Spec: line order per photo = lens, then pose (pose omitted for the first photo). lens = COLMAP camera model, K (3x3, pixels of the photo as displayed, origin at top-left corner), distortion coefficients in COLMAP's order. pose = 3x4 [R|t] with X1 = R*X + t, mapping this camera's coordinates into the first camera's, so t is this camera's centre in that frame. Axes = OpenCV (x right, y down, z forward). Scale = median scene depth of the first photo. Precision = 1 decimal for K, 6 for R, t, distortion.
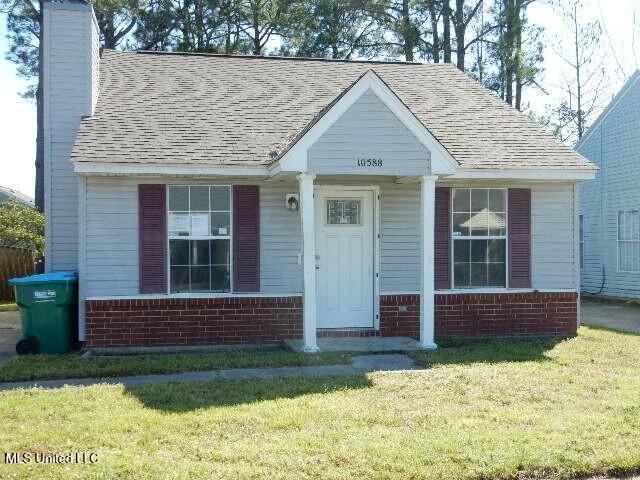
lens RADIAL K [[748.1, 0, 320.0], [0, 748.1, 240.0], [0, 0, 1]] dist [-0.001948, 0.021423]
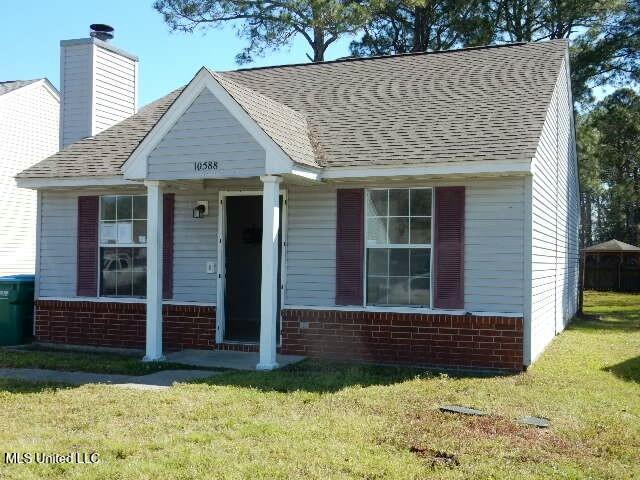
lens RADIAL K [[762.3, 0, 320.0], [0, 762.3, 240.0], [0, 0, 1]] dist [0.001012, 0.018025]
pose [[0.842608, -0.001984, -0.538524, 0.646577], [-0.009812, 0.999771, -0.019037, 0.007065], [0.538439, 0.021325, 0.842395, 0.244598]]
